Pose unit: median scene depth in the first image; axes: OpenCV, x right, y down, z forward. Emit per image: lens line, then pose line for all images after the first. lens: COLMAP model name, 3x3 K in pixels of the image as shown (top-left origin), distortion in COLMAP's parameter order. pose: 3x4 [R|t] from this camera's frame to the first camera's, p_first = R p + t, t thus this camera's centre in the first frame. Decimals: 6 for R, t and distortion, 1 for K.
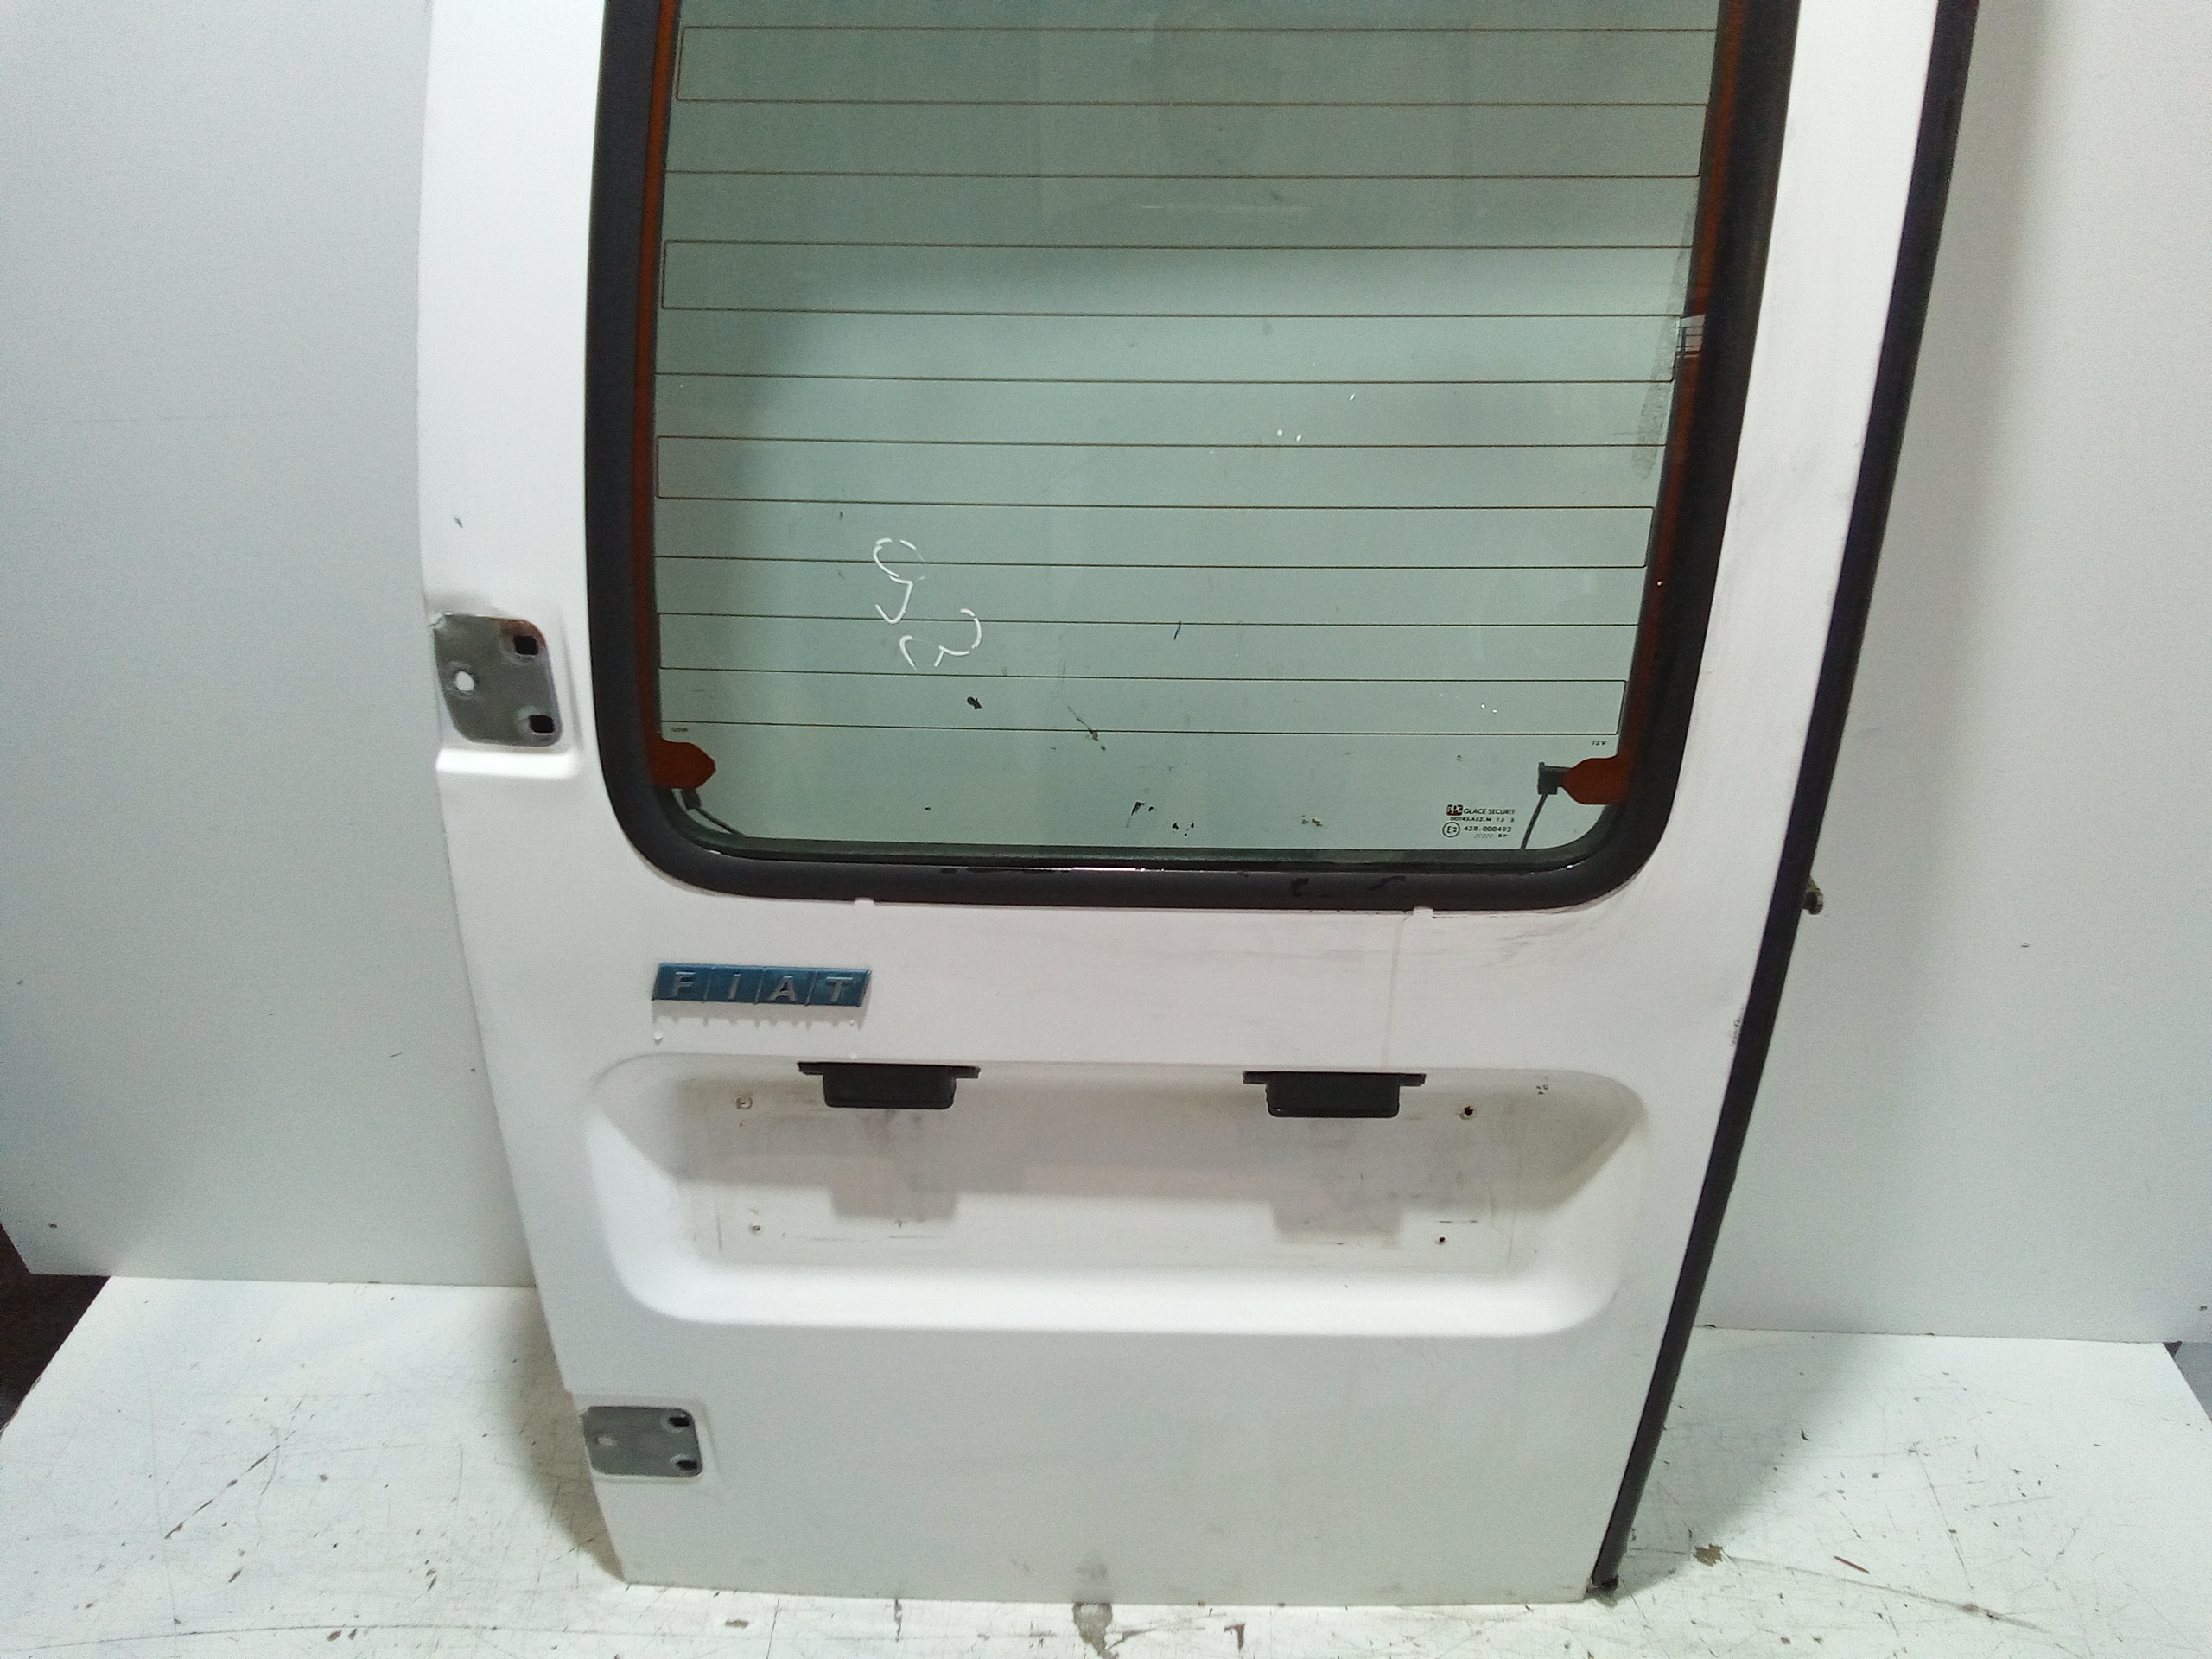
lens RADIAL K [[1554.2, 0, 1074.5], [0, 1554.2, 900.0], [0, 0, 1]] dist [0.052304, -0.065155]
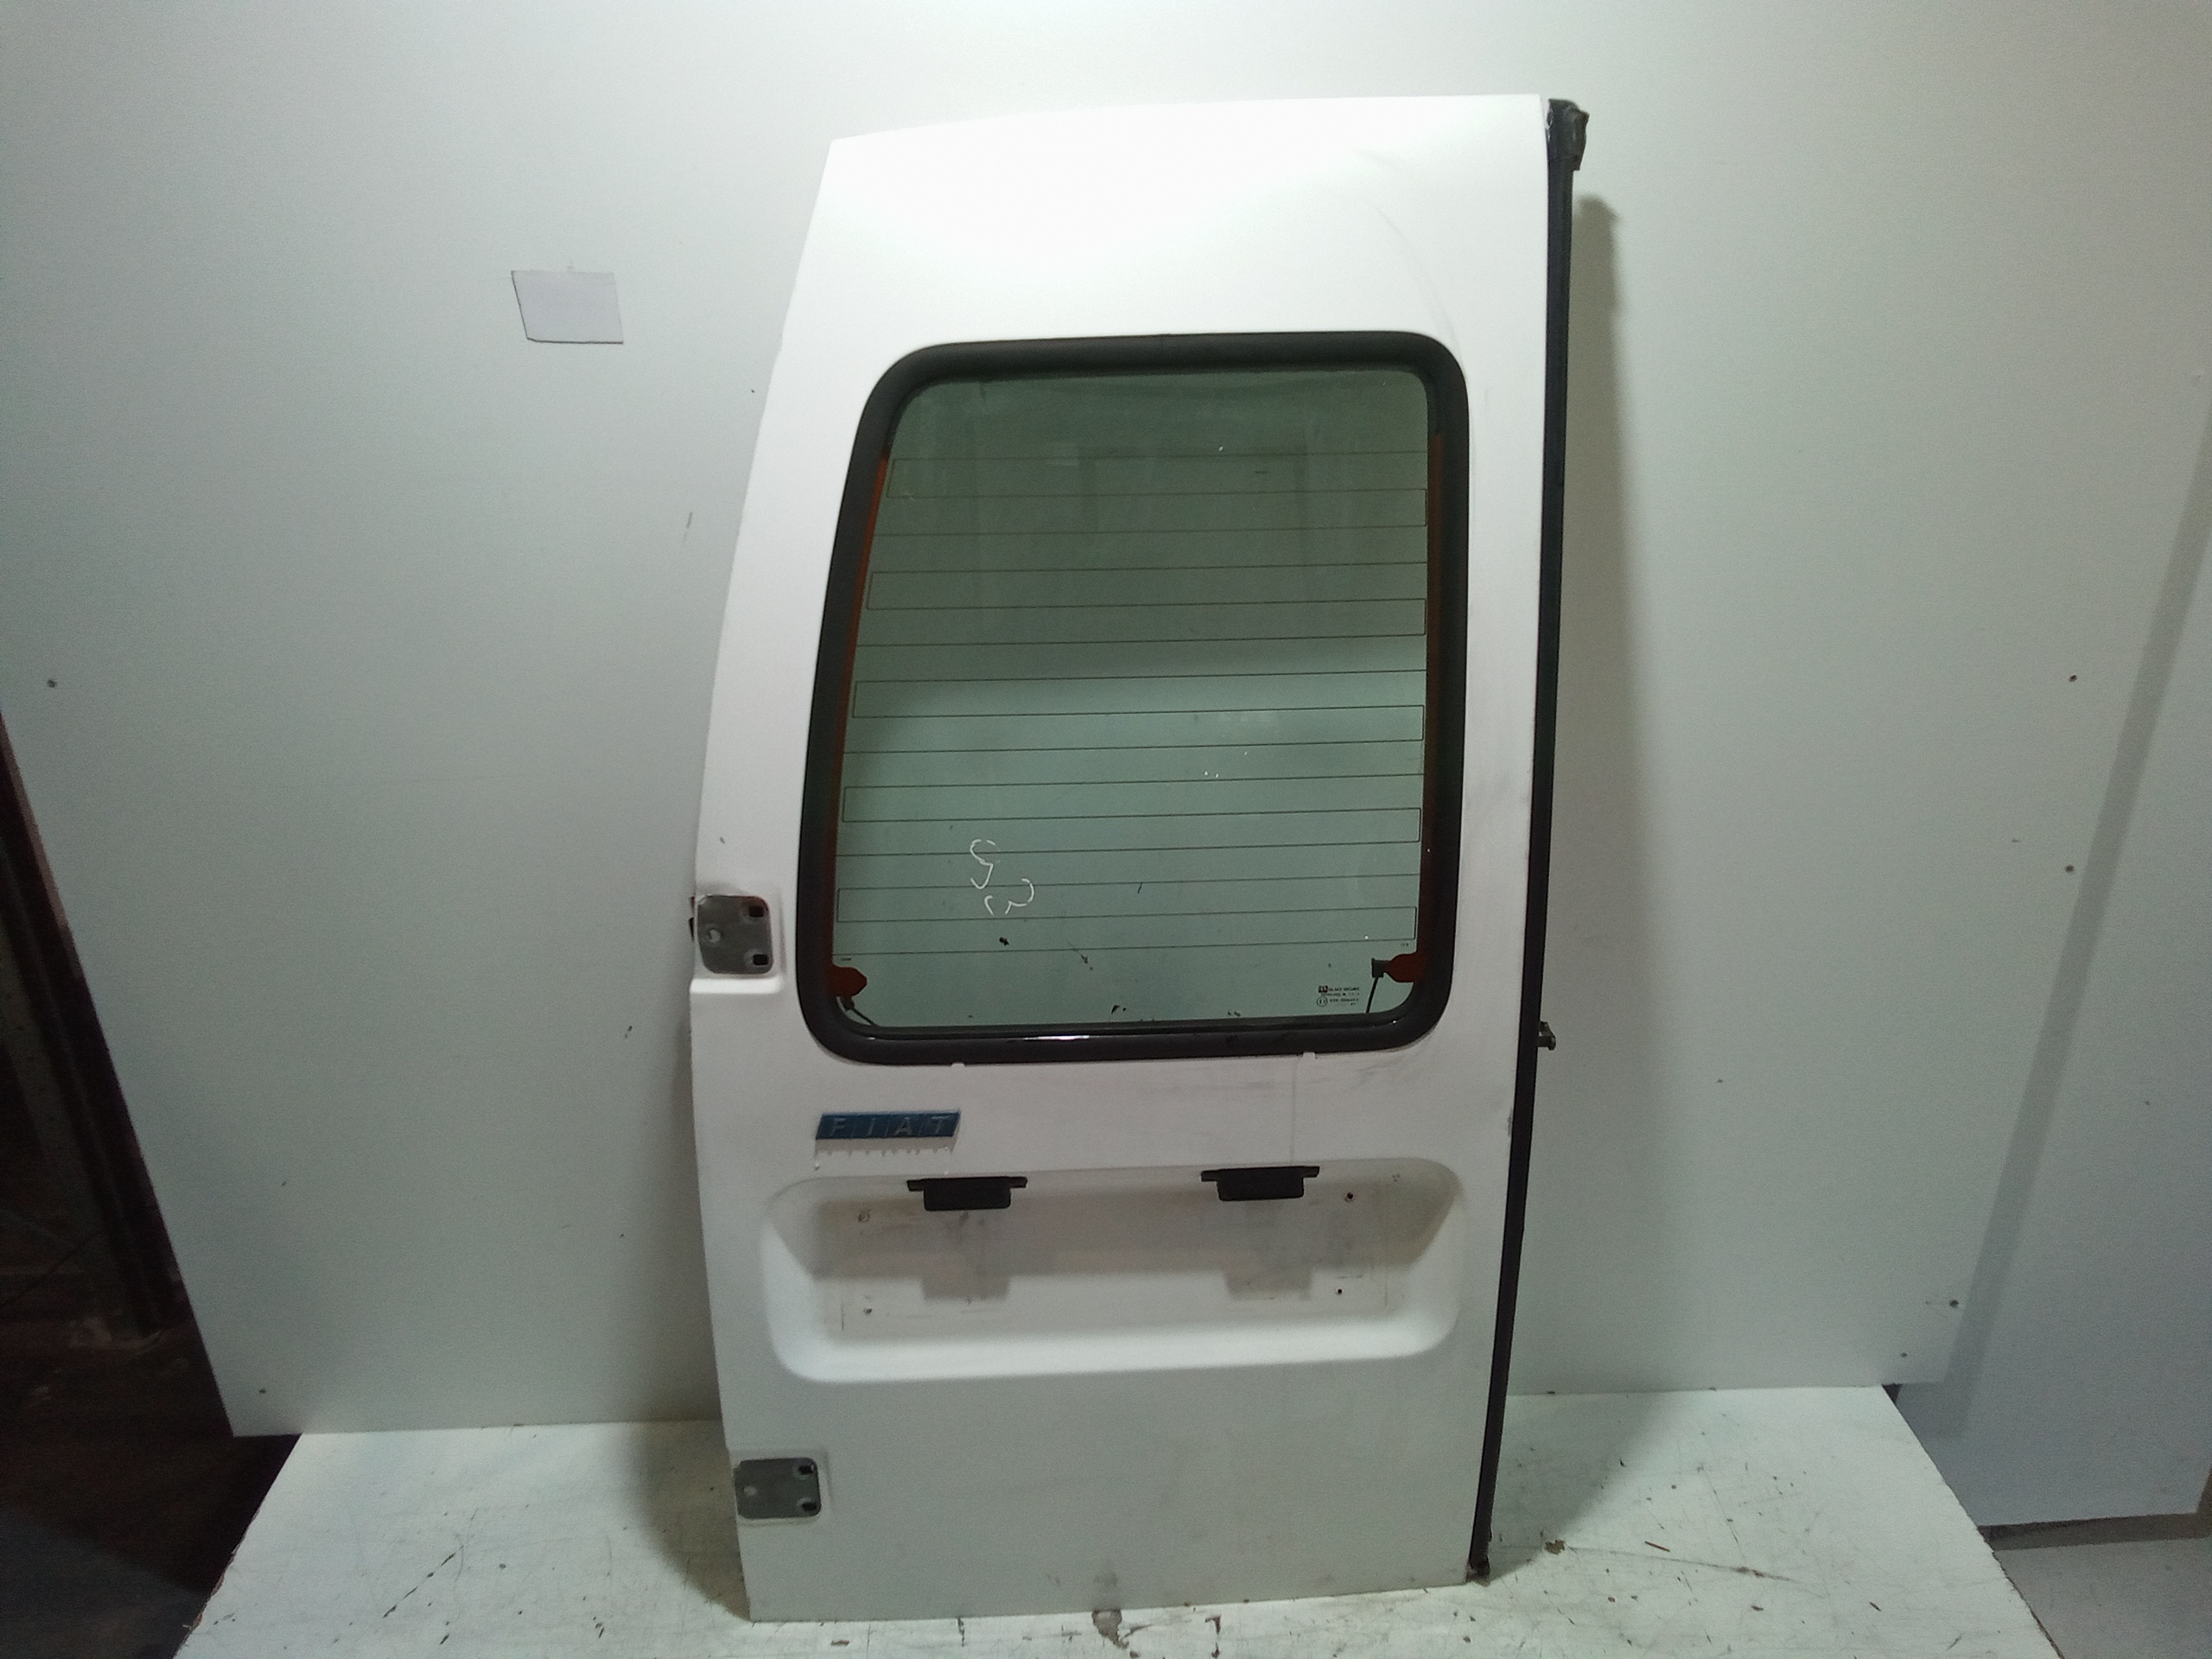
lens RADIAL K [[1529.3, 0, 1104.4], [0, 1529.3, 968.8], [0, 0, 1]] dist [0.032075, -0.045787]
pose [[0.996039, -0.042745, 0.077972, -0.085131], [0.052125, 0.991095, -0.122530, 0.082986], [-0.072041, 0.126109, 0.989397, -0.449908]]
